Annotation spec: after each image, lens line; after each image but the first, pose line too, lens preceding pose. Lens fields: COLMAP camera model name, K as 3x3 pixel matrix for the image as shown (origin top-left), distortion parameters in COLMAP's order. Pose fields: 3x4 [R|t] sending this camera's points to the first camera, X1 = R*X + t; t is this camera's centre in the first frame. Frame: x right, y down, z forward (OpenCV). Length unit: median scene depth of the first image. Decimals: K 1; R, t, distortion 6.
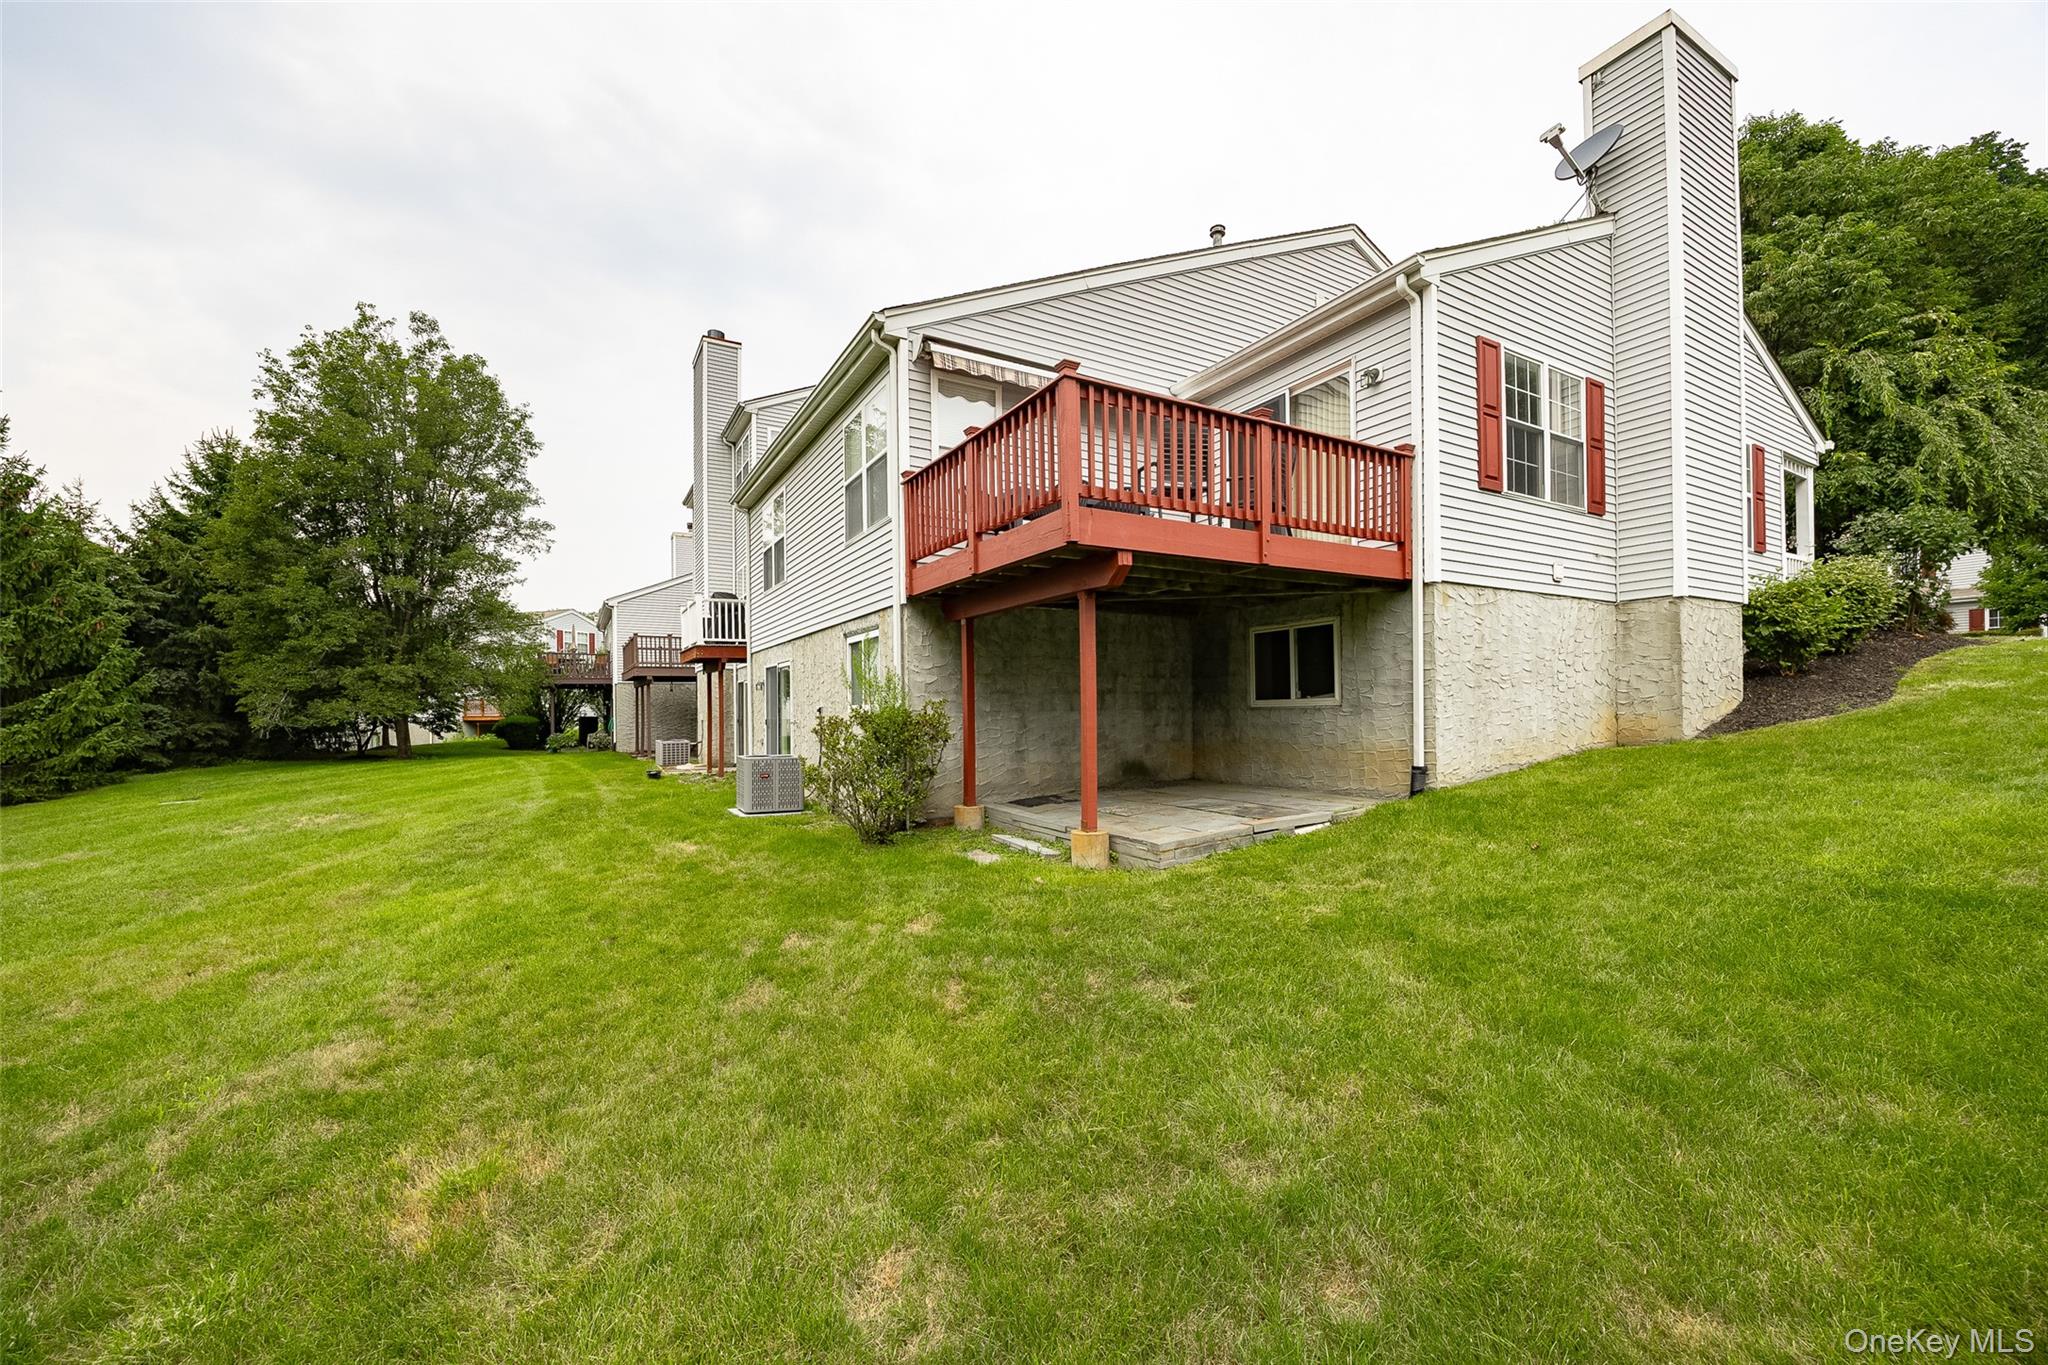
lens RADIAL K [[808.8, 0, 1039.9], [0, 808.8, 708.6], [0, 0, 1]] dist [0.006818, -0.001516]
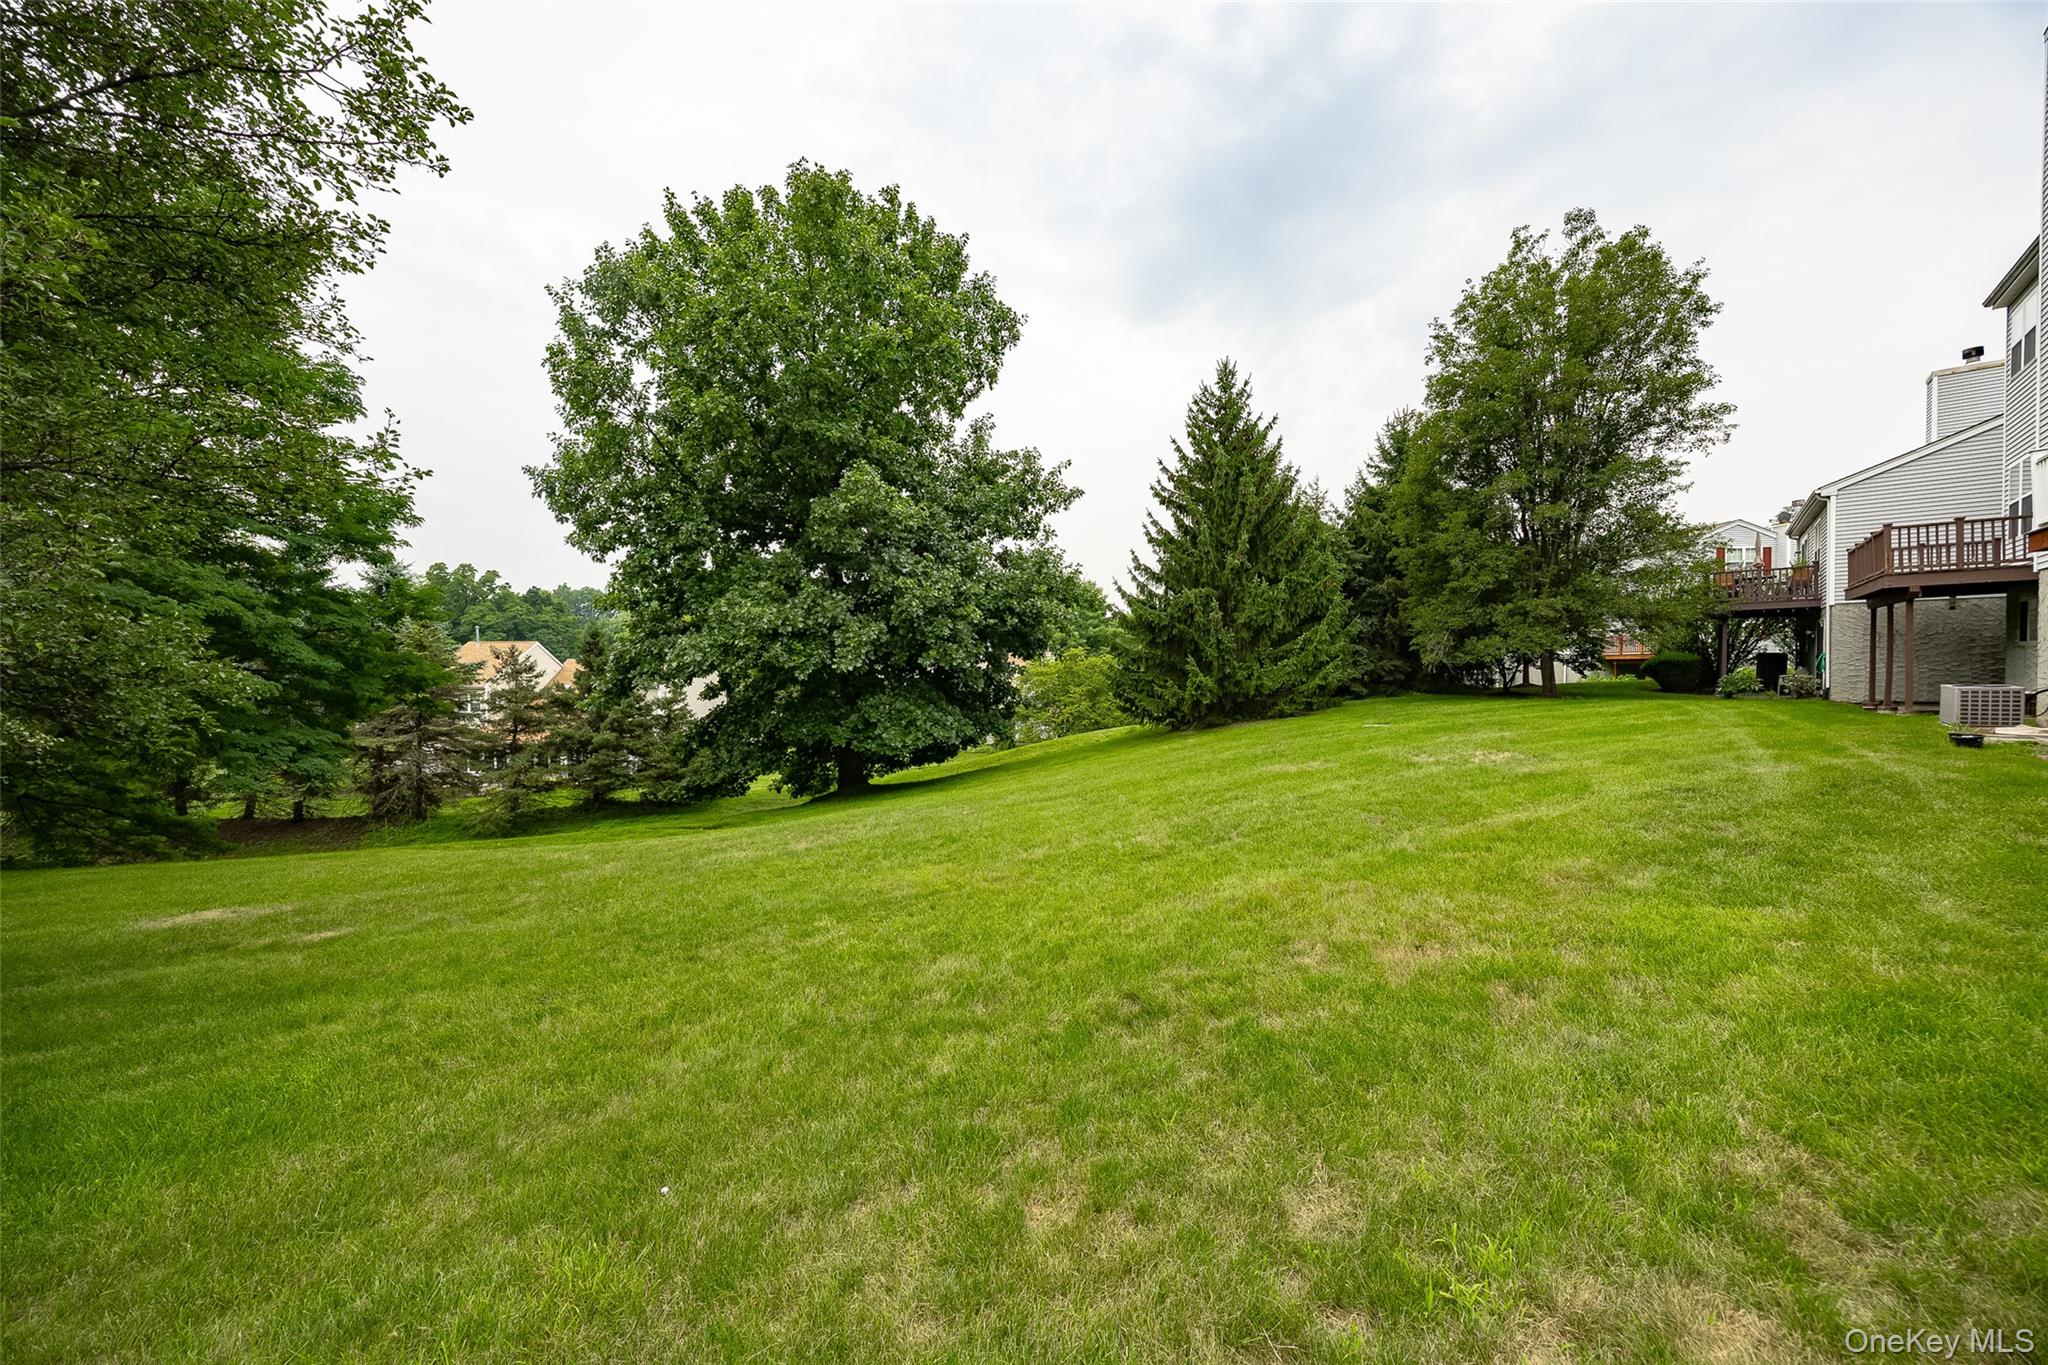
lens RADIAL K [[808.8, 0, 1022.9], [0, 808.8, 678.8], [0, 0, 1]] dist [0.006818, -0.001516]
pose [[0.348541, 0.021728, -0.937042, -0.108772], [0.009136, 0.999605, 0.026576, 0.009240], [0.937249, -0.017824, 0.348205, 0.090025]]
